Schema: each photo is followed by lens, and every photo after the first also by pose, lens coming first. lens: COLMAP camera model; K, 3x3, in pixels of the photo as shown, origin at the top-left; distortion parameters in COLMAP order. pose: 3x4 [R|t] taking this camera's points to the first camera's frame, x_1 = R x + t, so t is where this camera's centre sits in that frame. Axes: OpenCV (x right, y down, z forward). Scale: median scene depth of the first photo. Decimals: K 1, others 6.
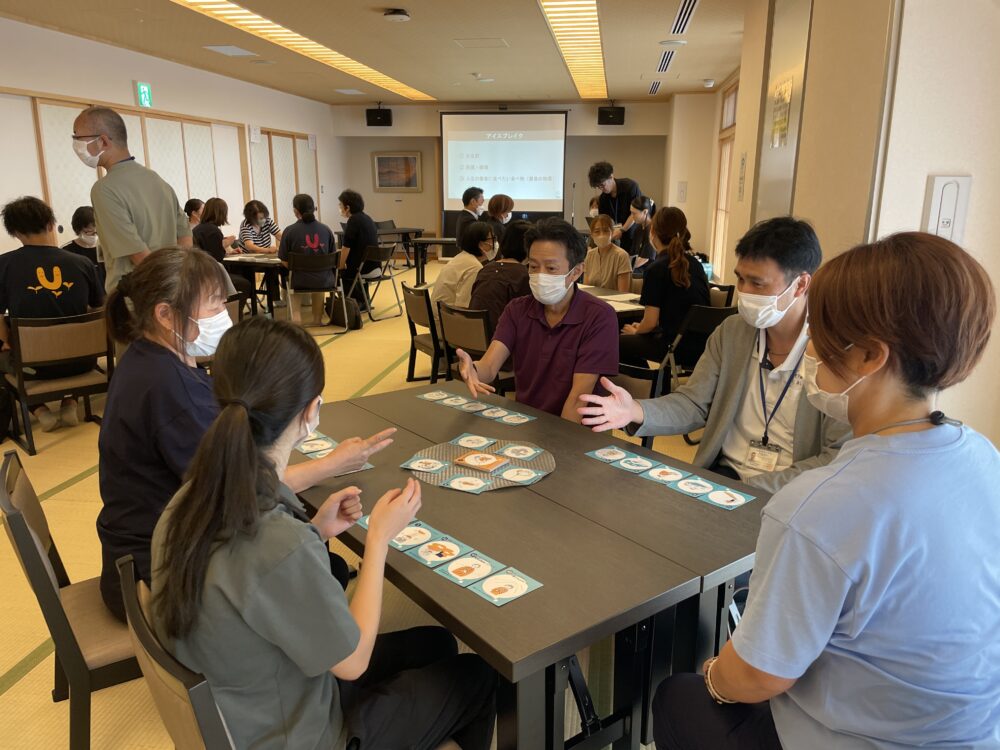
lens RADIAL K [[723.5, 0, 500.0], [0, 723.5, 375.0], [0, 0, 1]] dist [0.062275, -0.103469]
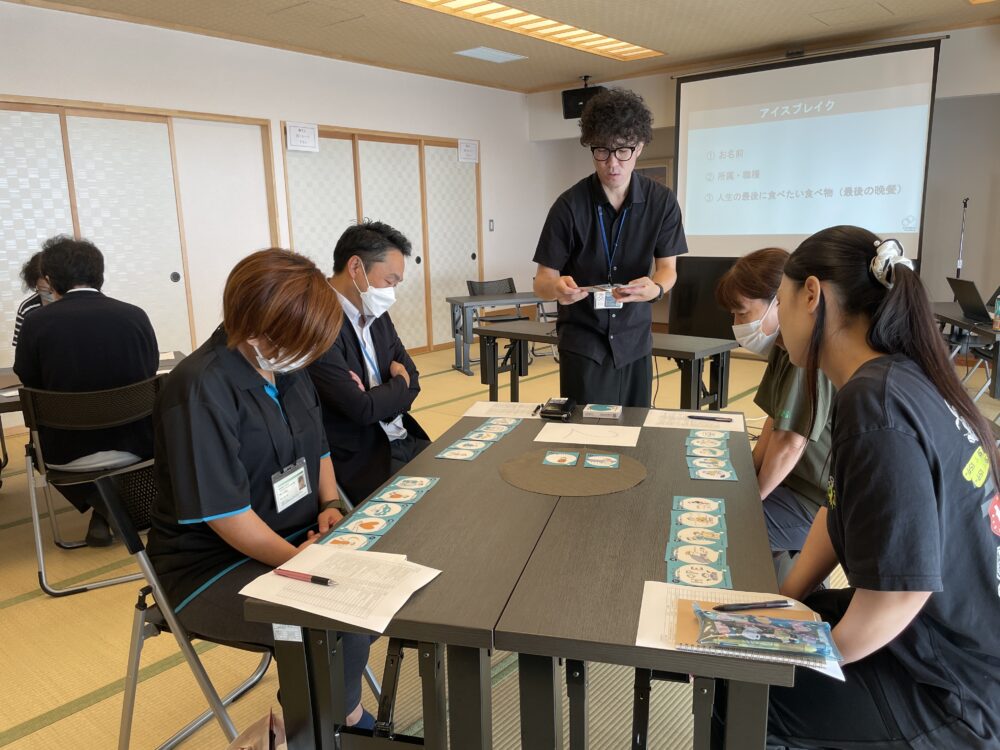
lens RADIAL K [[723.5, 0, 500.0], [0, 723.5, 375.0], [0, 0, 1]] dist [0.062275, -0.103469]
pose [[0.873272, 0.077009, -0.481109, 0.085287], [-0.094662, 0.995431, -0.012488, -0.125247], [0.477949, 0.056448, 0.876572, 0.486996]]
